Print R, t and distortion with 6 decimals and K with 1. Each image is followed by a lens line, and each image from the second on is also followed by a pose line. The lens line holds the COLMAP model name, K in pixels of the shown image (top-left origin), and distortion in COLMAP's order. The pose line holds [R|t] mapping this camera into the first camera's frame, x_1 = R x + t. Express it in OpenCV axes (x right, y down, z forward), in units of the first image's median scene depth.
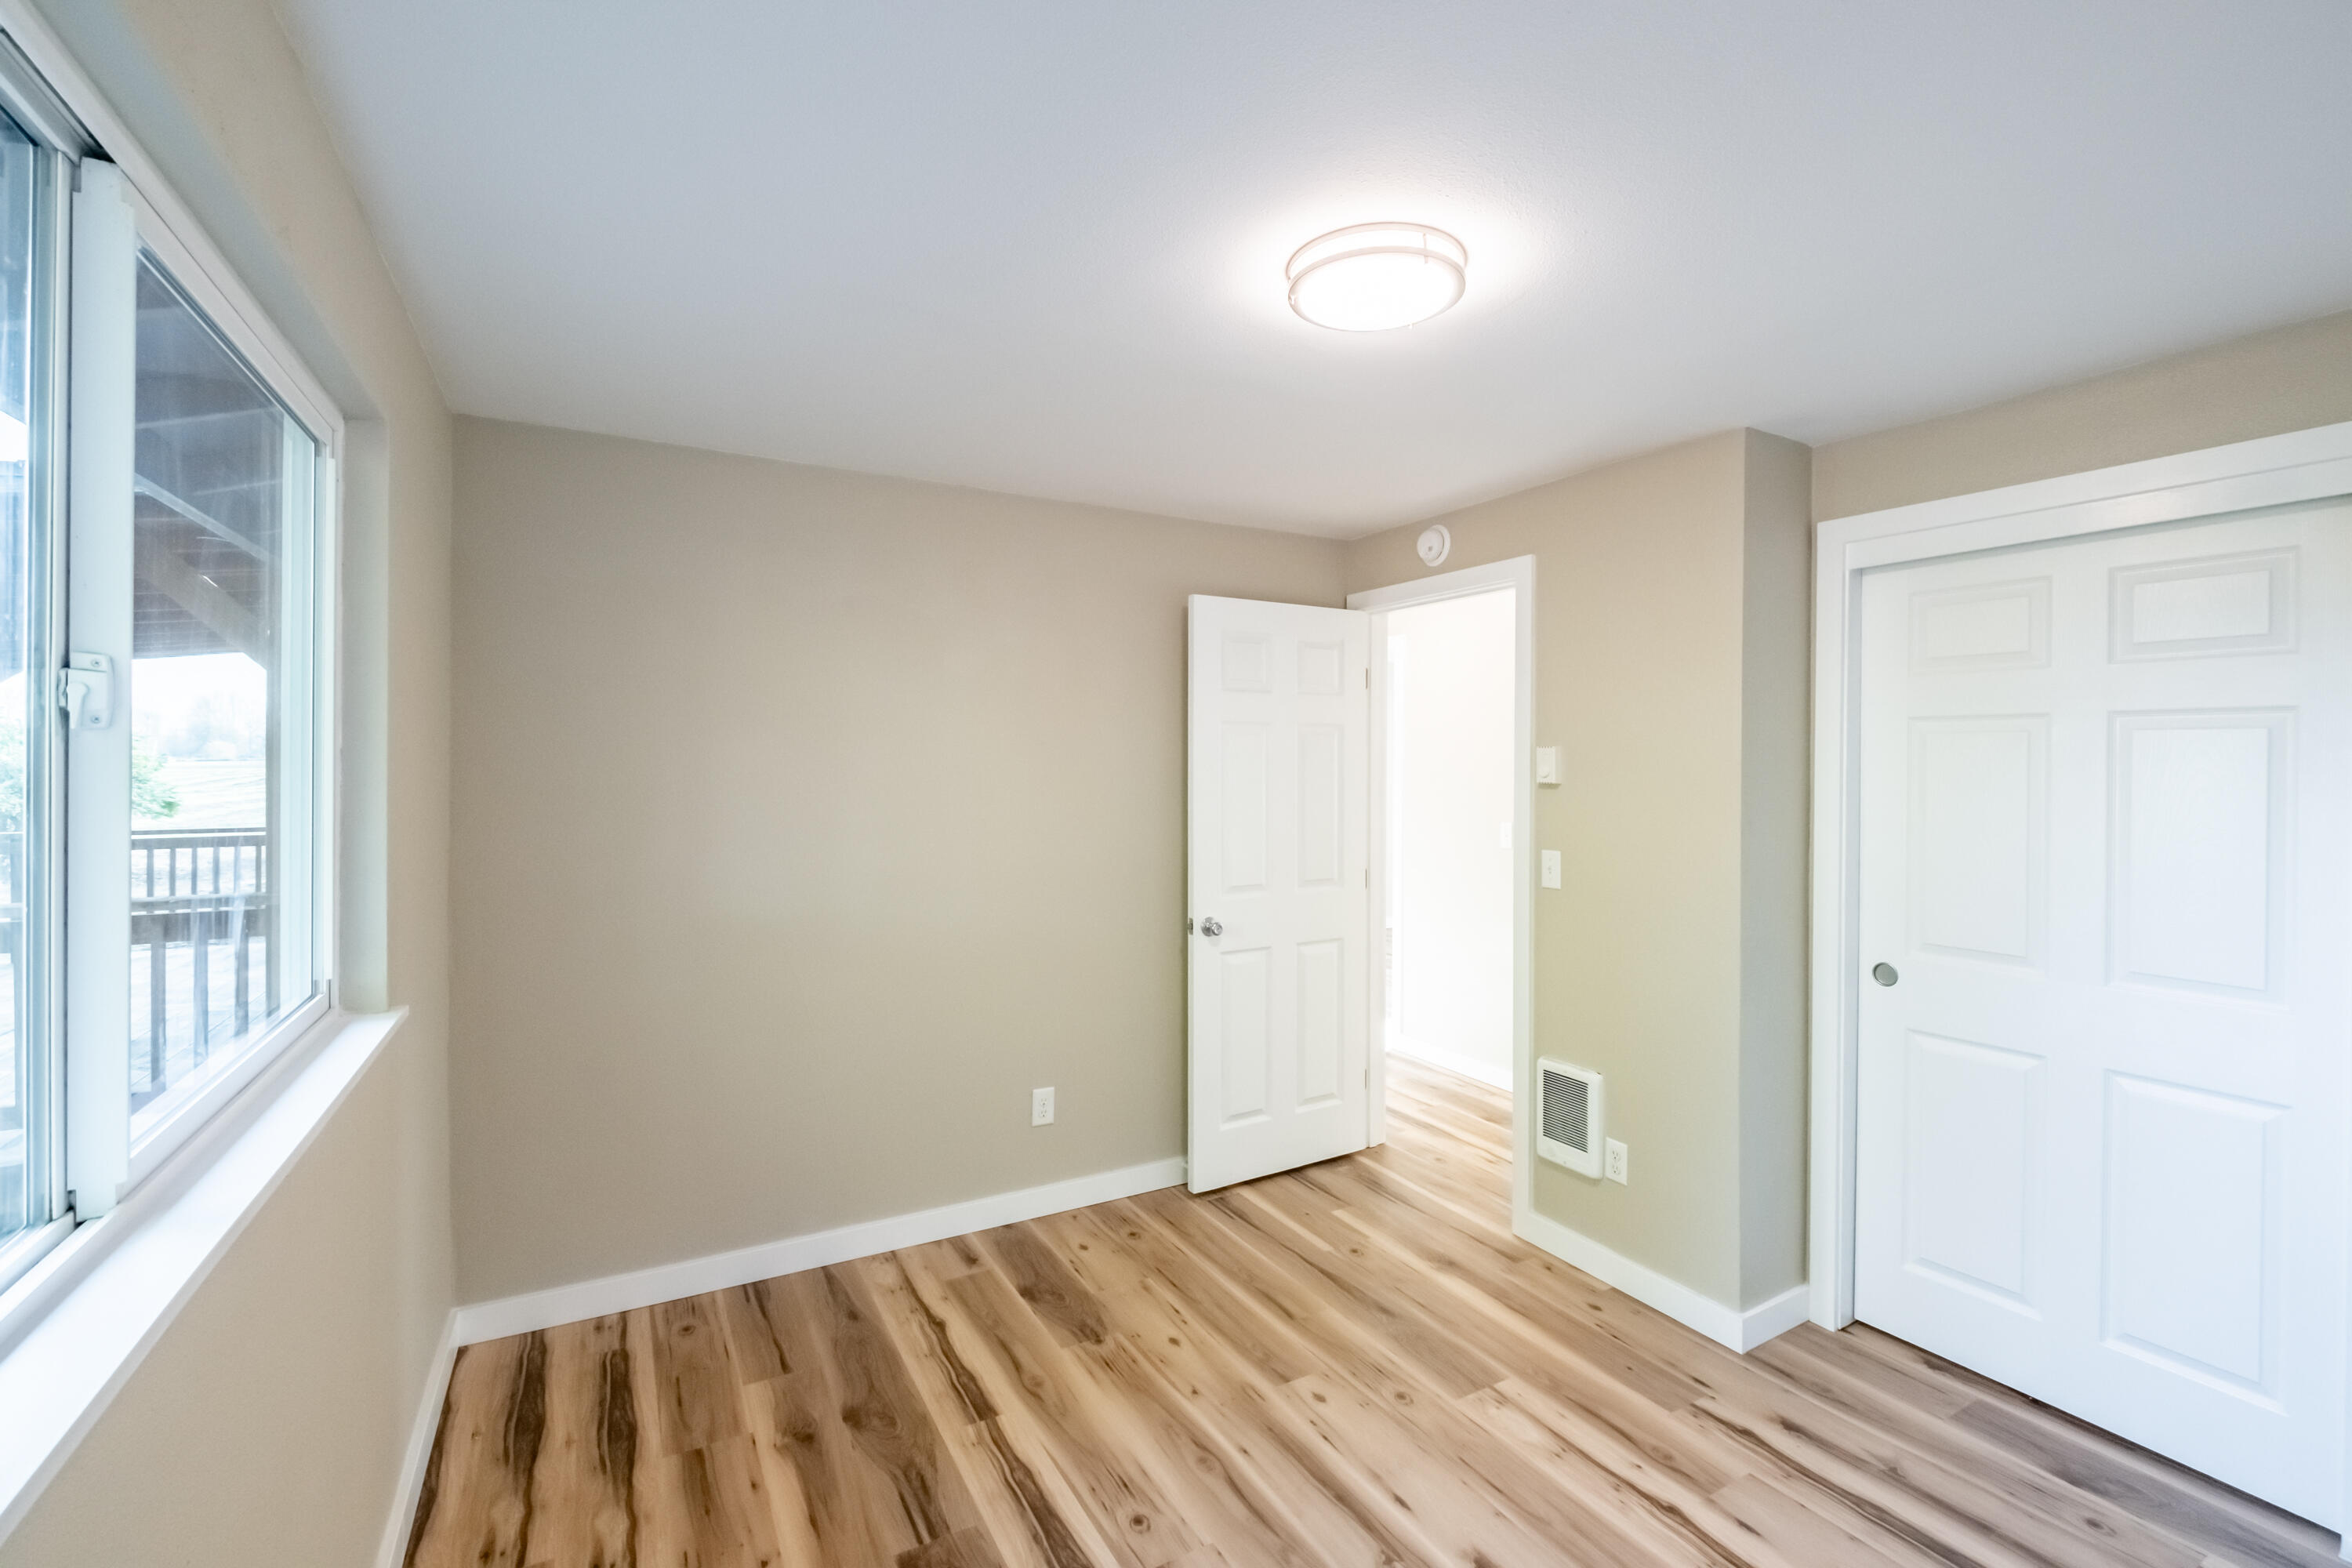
lens RADIAL K [[1019.7, 0, 1184.2], [0, 1019.7, 754.0], [0, 0, 1]] dist [0.003888, -0.005538]
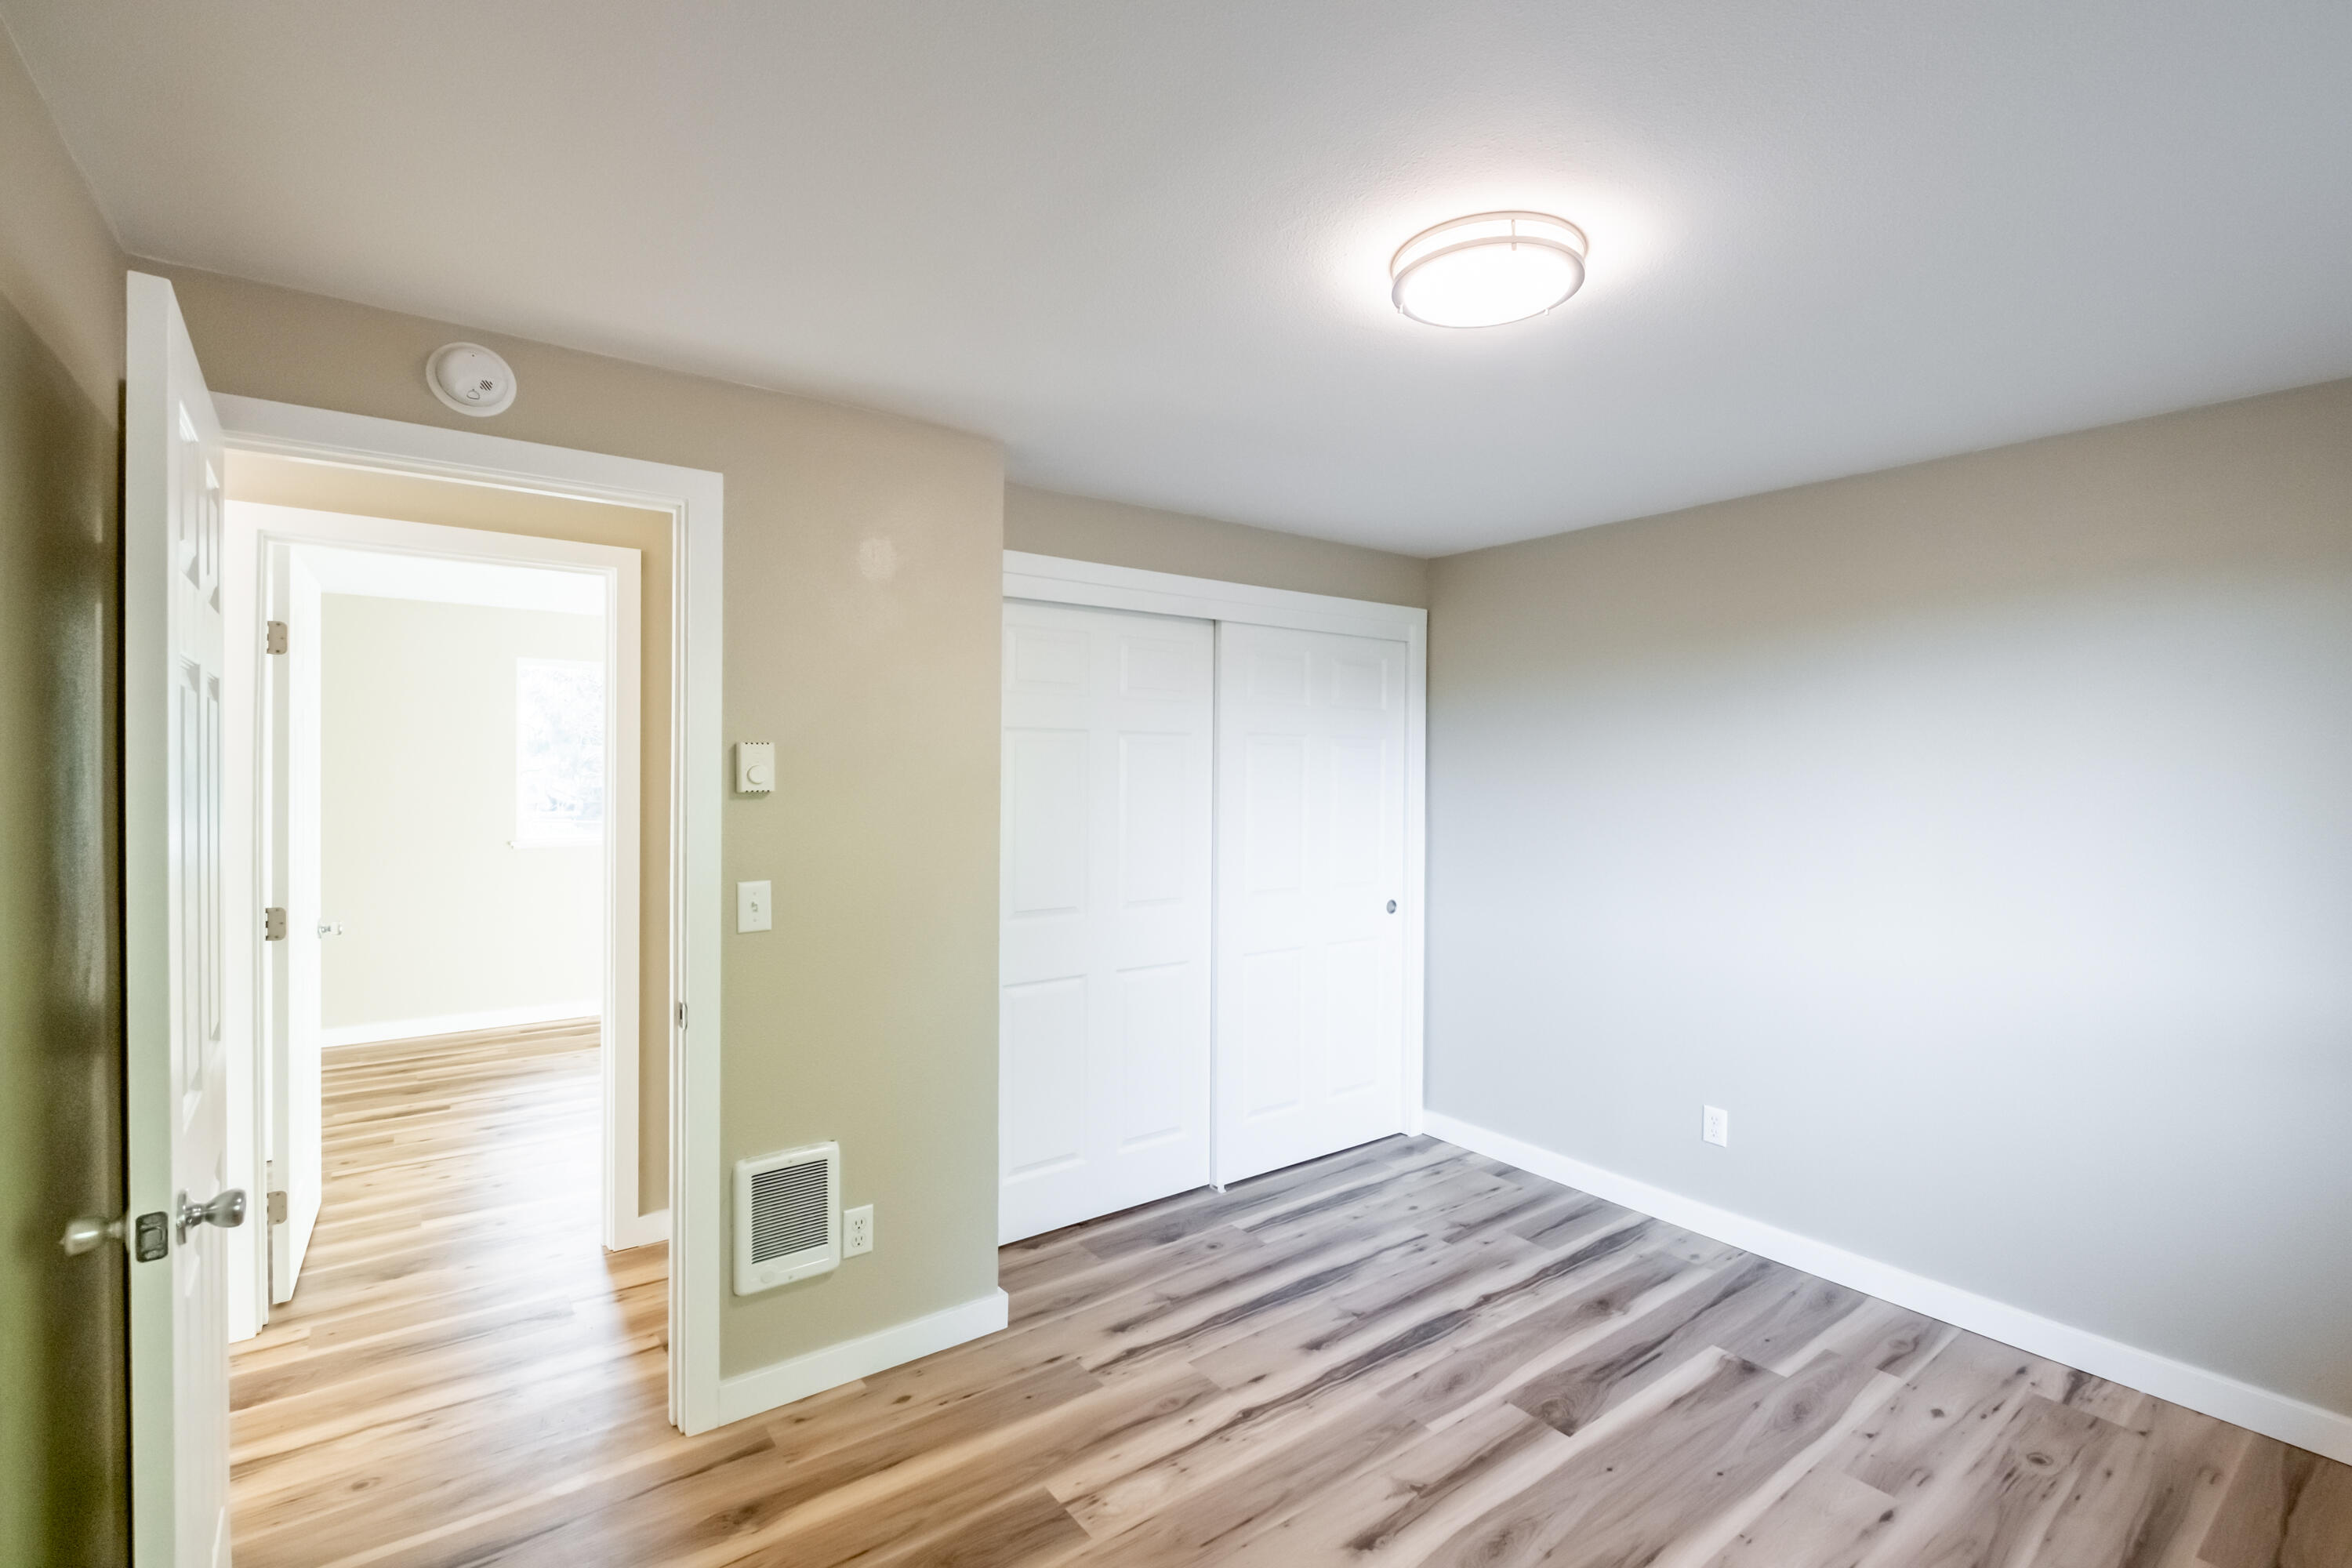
lens RADIAL K [[1019.7, 0, 1184.2], [0, 1019.7, 754.0], [0, 0, 1]] dist [0.003888, -0.005538]
pose [[-0.115129, 0.002545, 0.993347, -0.539042], [-0.017898, 0.999829, -0.004636, -0.001743], [-0.993189, -0.018313, -0.115064, 0.981412]]
